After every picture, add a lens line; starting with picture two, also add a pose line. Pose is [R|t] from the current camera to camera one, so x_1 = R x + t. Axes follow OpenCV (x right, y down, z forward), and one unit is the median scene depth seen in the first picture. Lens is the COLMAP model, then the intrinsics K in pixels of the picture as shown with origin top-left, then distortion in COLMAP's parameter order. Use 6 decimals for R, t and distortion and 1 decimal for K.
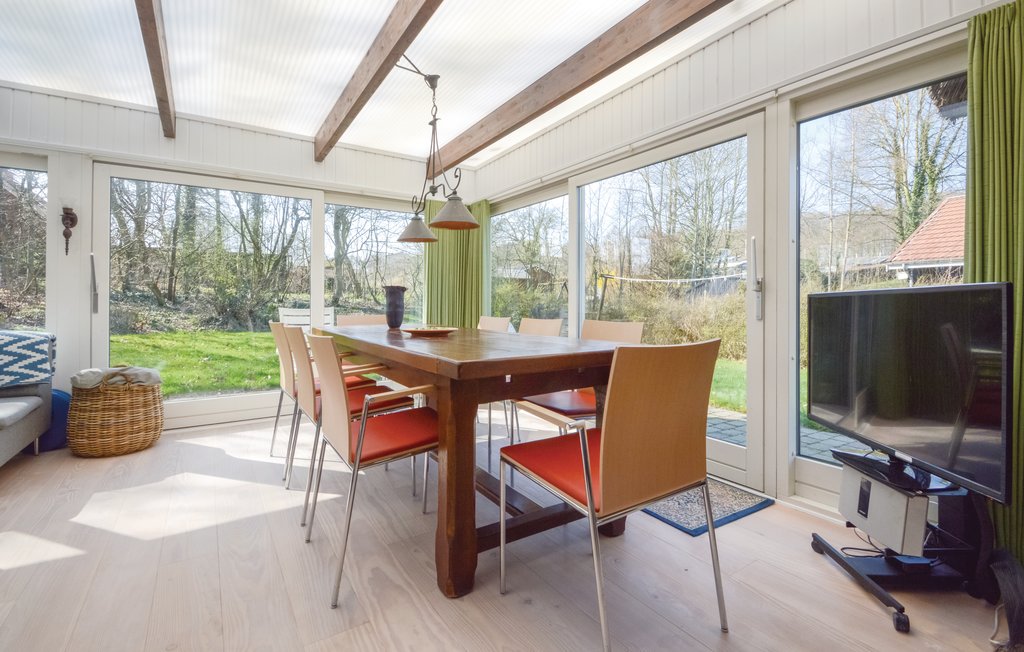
lens RADIAL K [[458.5, 0, 511.2], [0, 458.5, 305.1], [0, 0, 1]] dist [-0.000214, -0.010061]
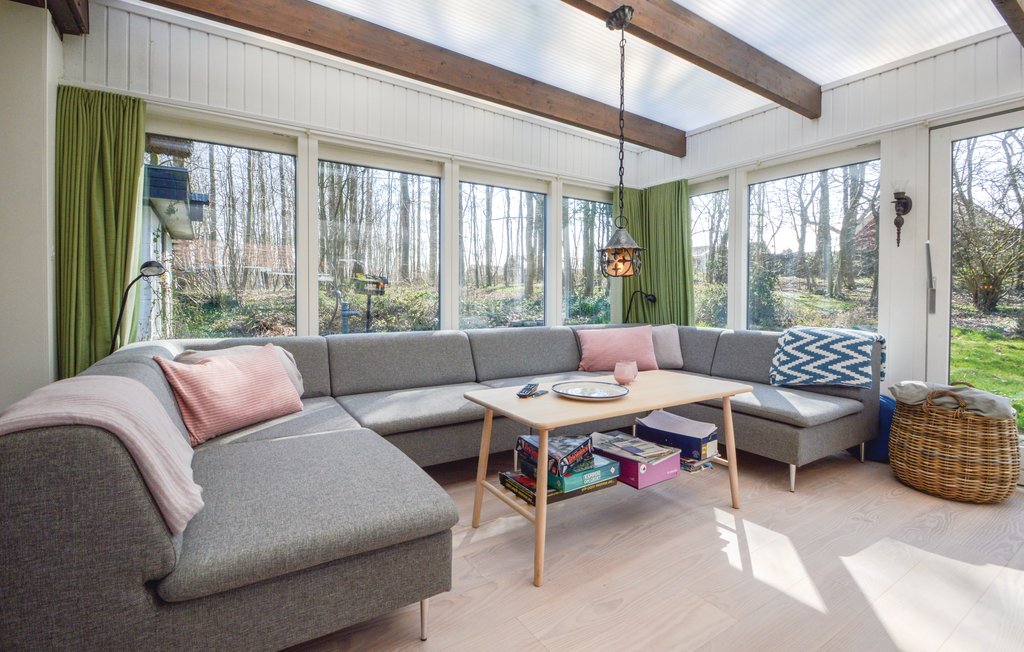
lens RADIAL K [[458.5, 0, 511.2], [0, 458.5, 305.1], [0, 0, 1]] dist [-0.000214, -0.010061]
pose [[-0.023149, 0.010860, -0.999673, -0.086507], [-0.008075, 0.999906, 0.011050, -0.000727], [0.999699, 0.008328, -0.023059, 0.297704]]
